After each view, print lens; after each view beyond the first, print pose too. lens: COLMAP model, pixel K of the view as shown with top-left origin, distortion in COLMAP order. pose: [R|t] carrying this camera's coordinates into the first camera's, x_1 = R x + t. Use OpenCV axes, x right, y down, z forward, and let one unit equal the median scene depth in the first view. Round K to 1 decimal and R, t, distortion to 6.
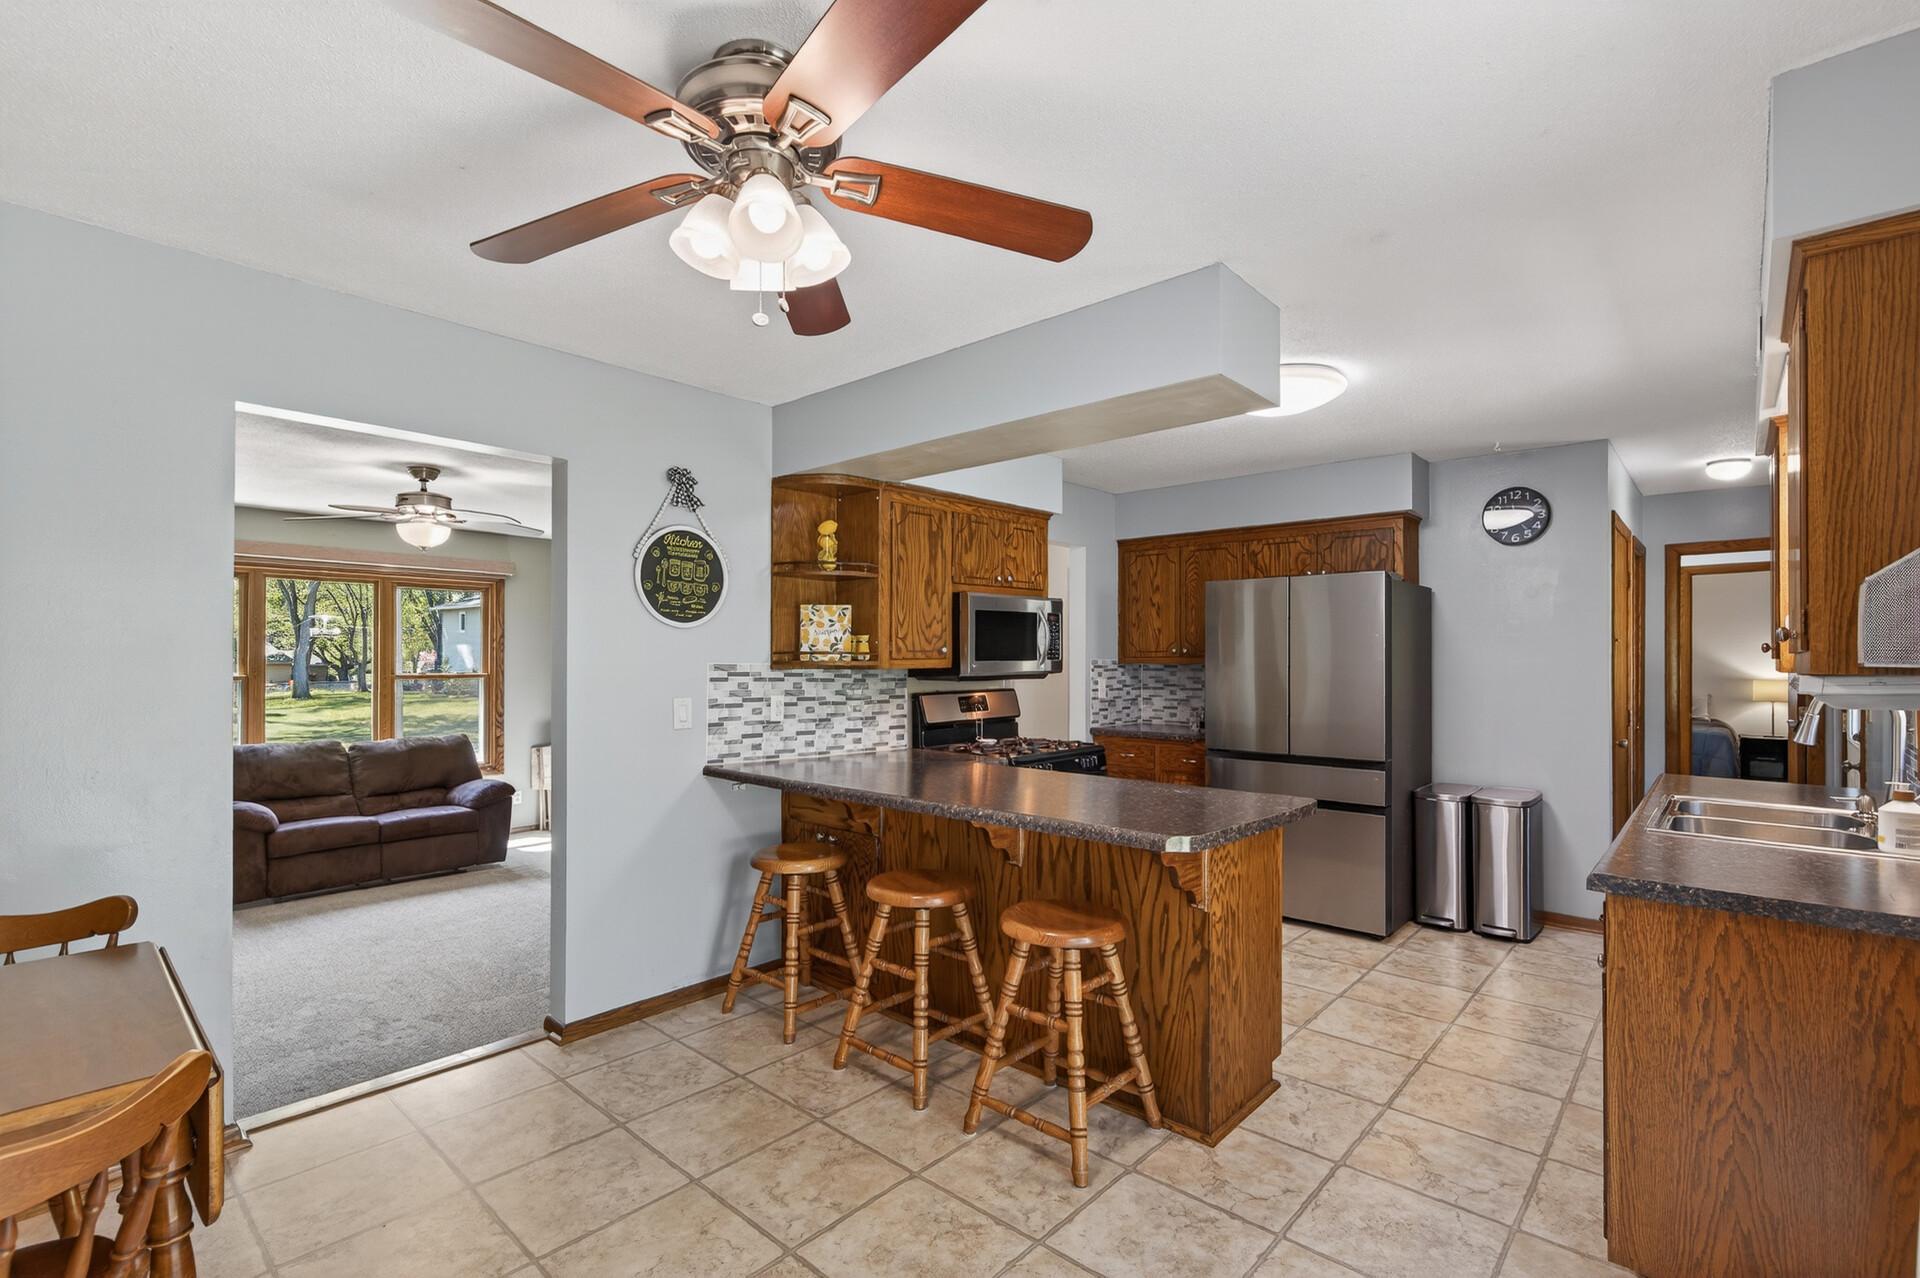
lens RADIAL K [[870.7, 0, 960.7], [0, 870.7, 646.8], [0, 0, 1]] dist [-0.011556, 0.000426]
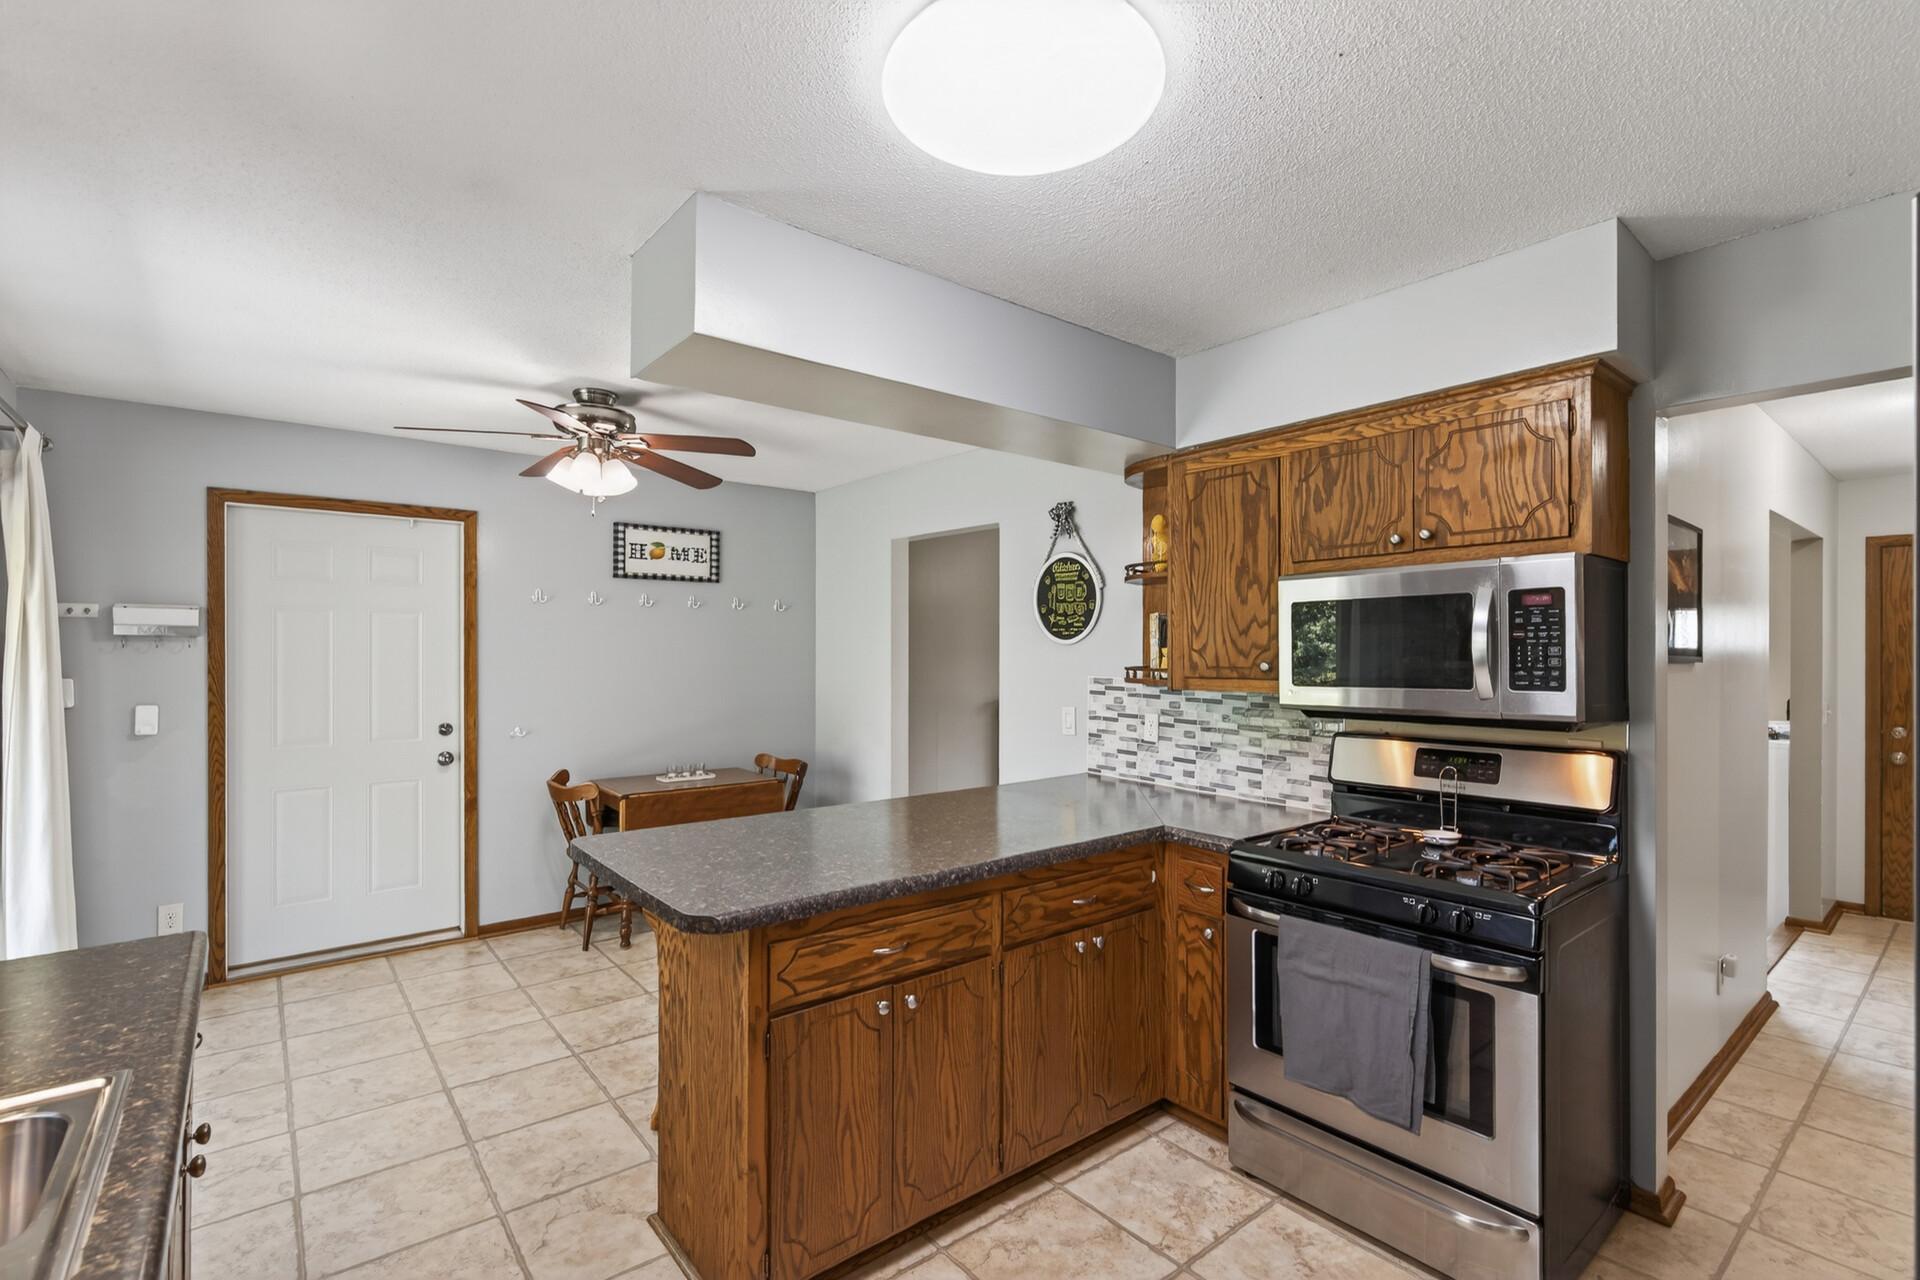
lens RADIAL K [[870.7, 0, 960.7], [0, 870.7, 647.8], [0, 0, 1]] dist [-0.011556, 0.000426]
pose [[-0.155200, -0.006118, -0.987864, 0.733137], [0.013092, 0.999880, -0.008249, -0.009084], [0.987796, -0.014214, -0.155101, 0.944829]]
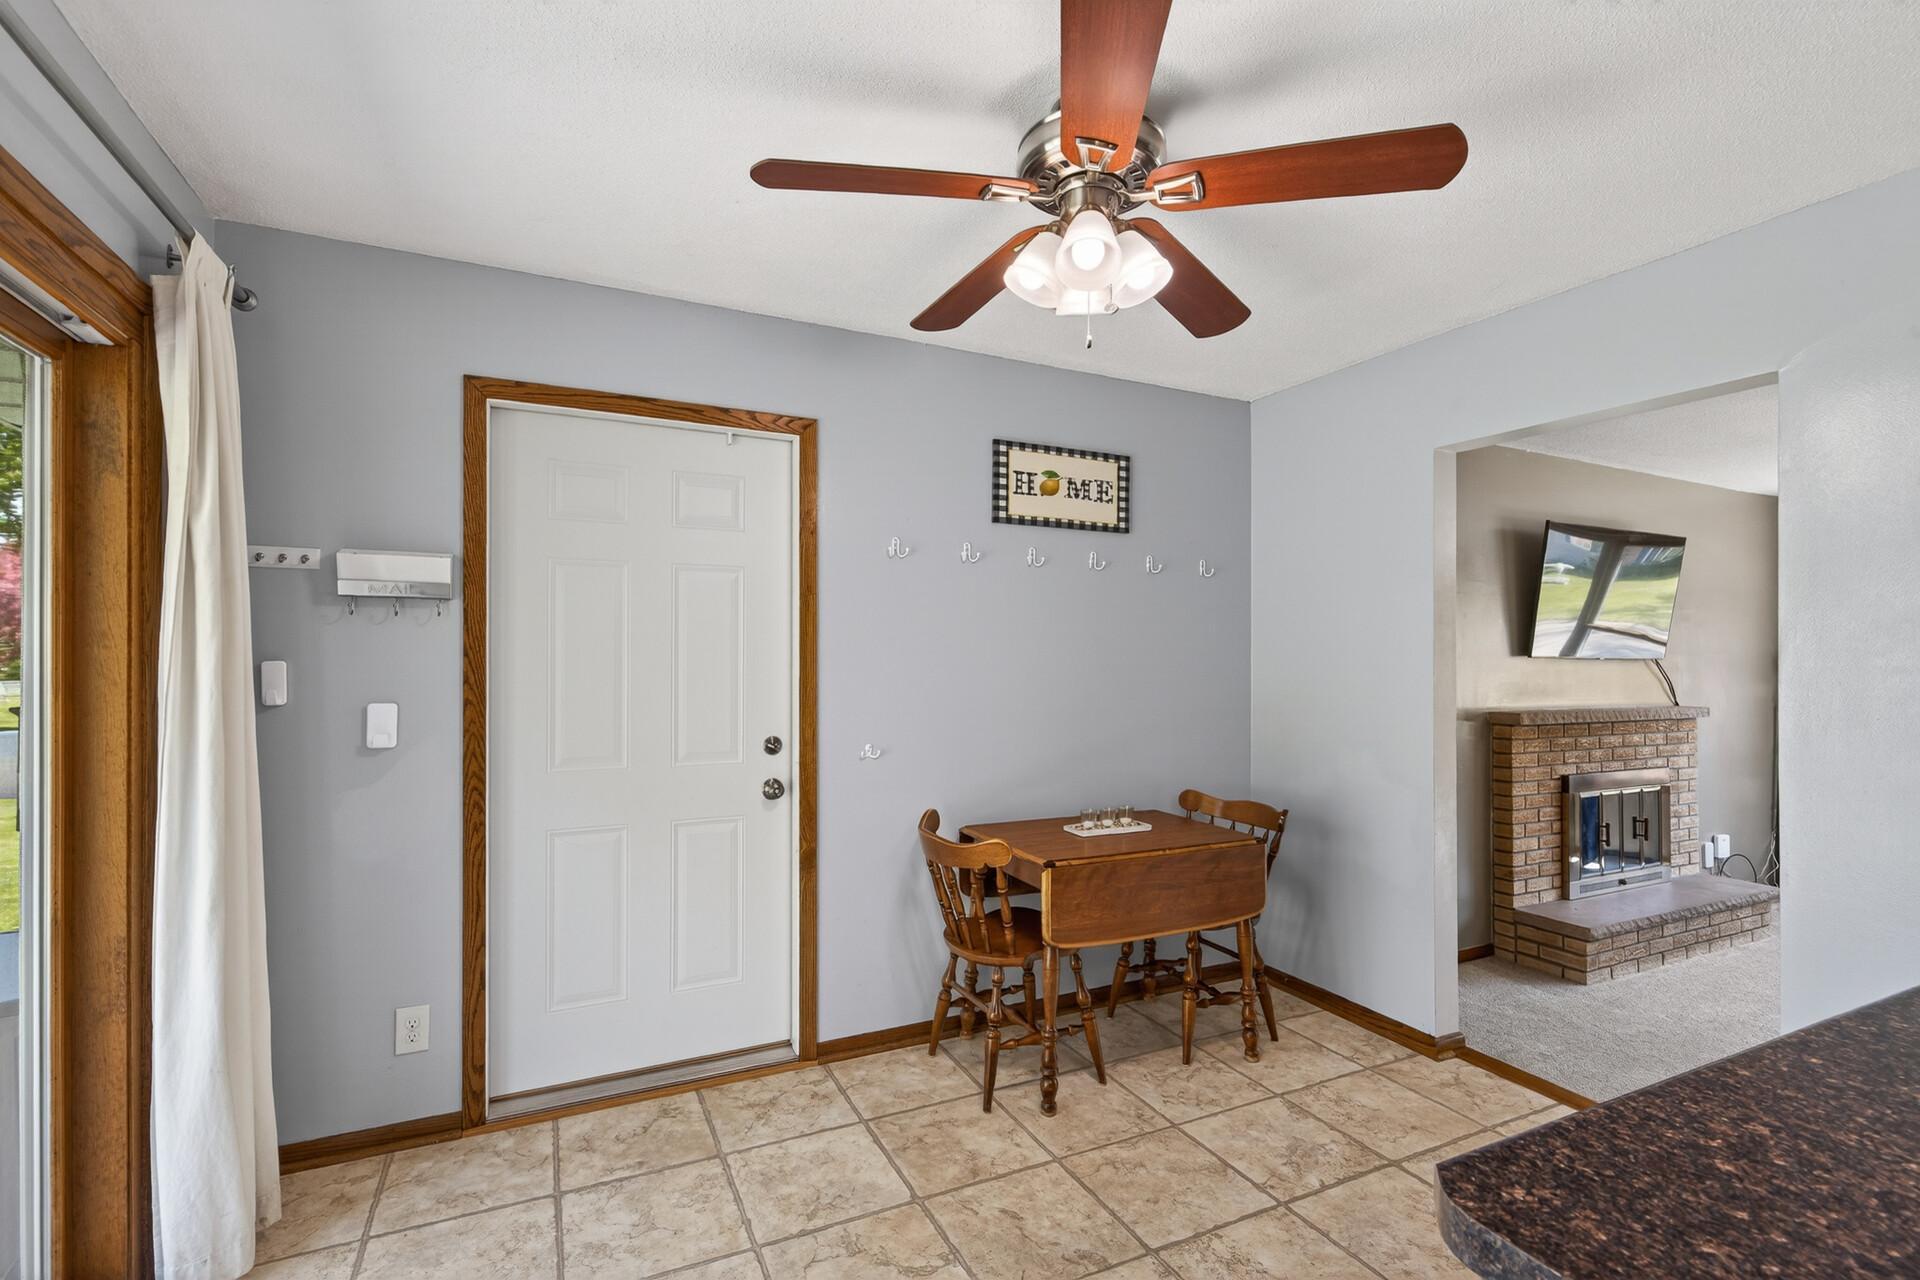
lens RADIAL K [[870.7, 0, 960.7], [0, 870.7, 647.8], [0, 0, 1]] dist [-0.011556, 0.000426]
pose [[-0.363906, 0.010782, -0.931373, 0.368867], [-0.007031, 0.999873, 0.014323, -0.017582], [0.931409, 0.011761, -0.363784, 0.533863]]
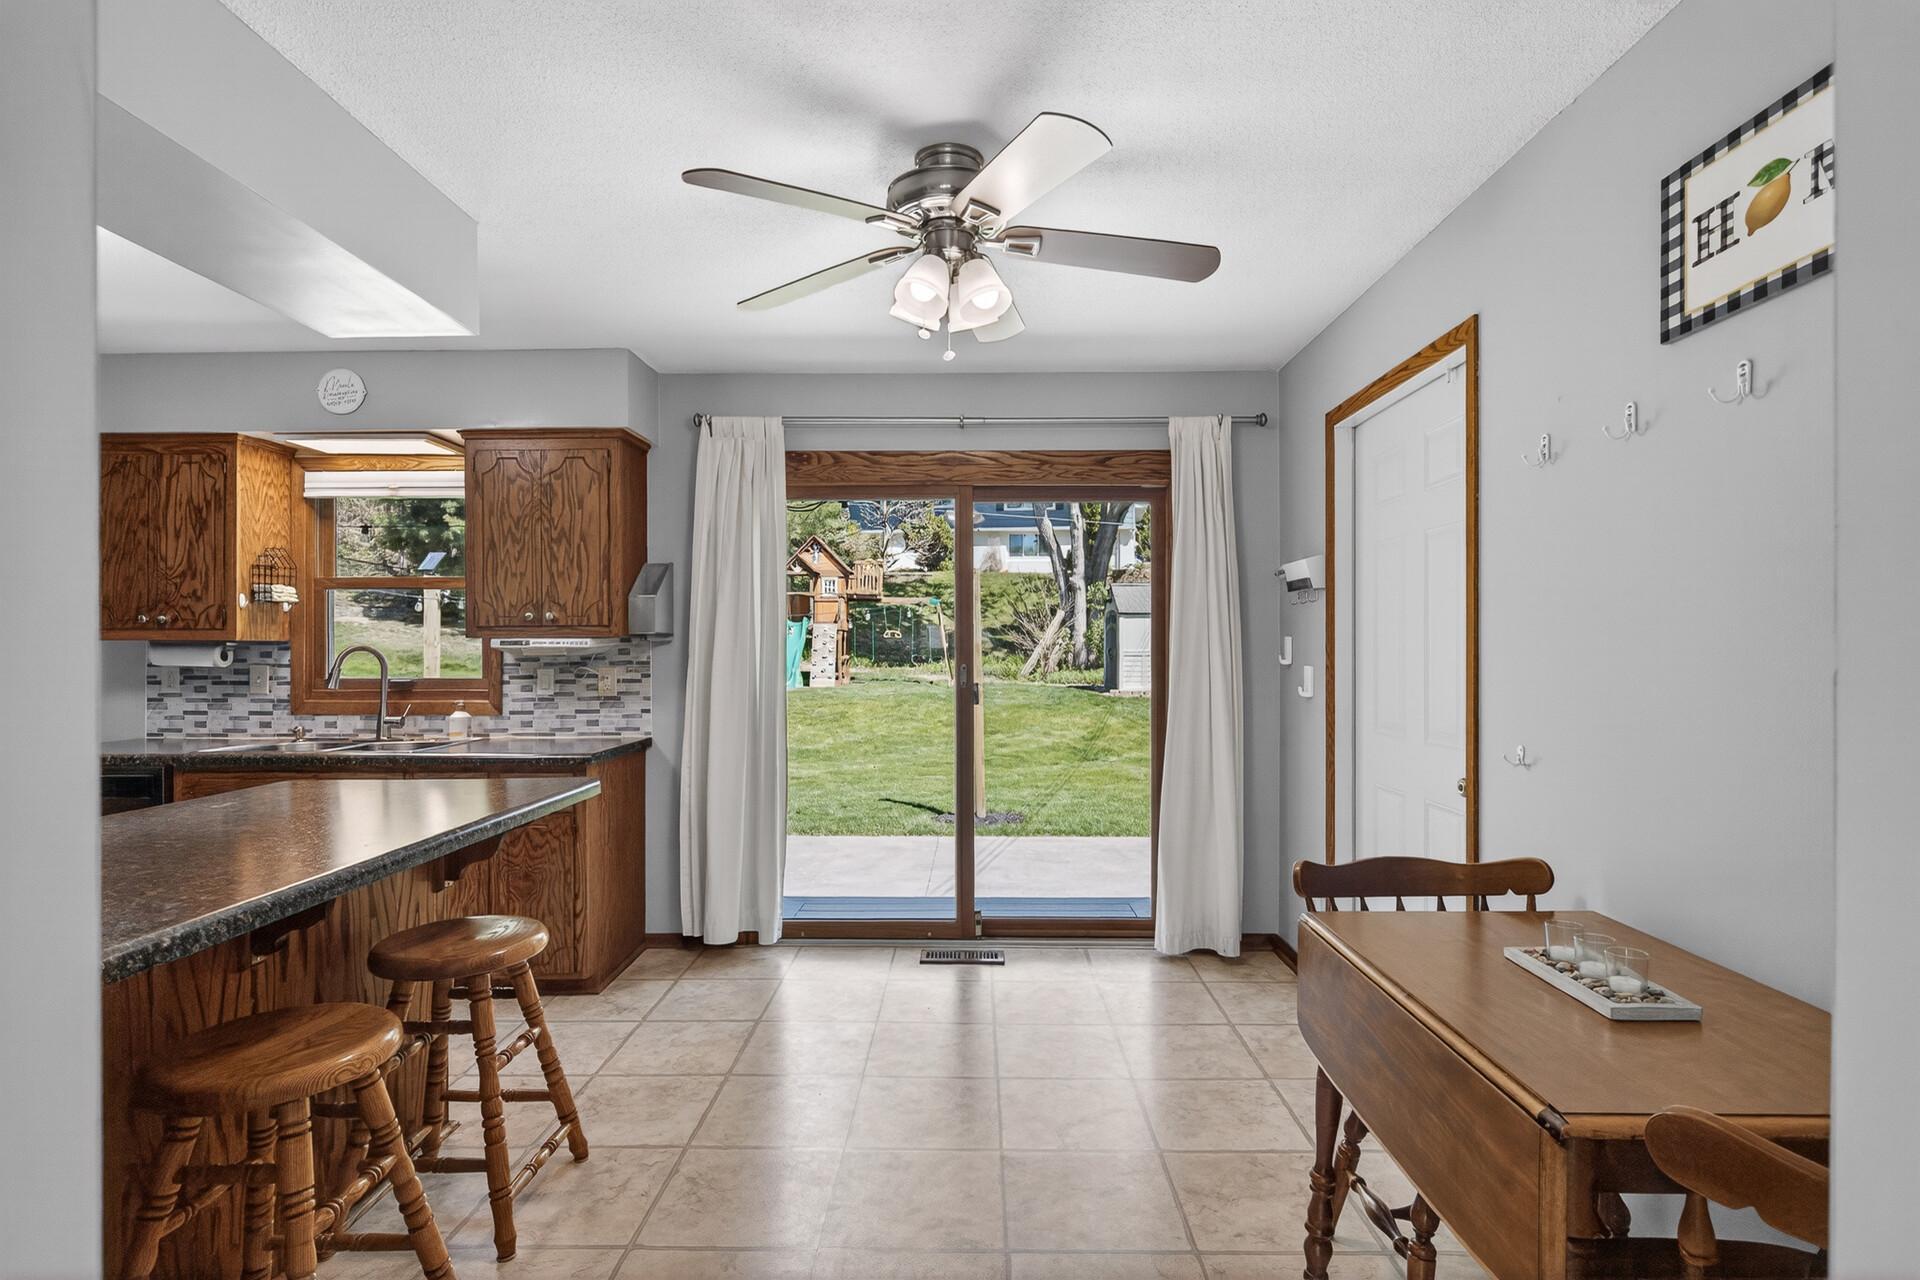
lens RADIAL K [[921.7, 0, 968.0], [0, 921.7, 620.9], [0, 0, 1]] dist [-0.003999, 0.000429]
pose [[-0.667398, 0.018099, 0.744482, -0.539577], [-0.011216, 0.999347, -0.034350, 0.025649], [-0.744617, -0.031275, -0.666759, 0.800364]]
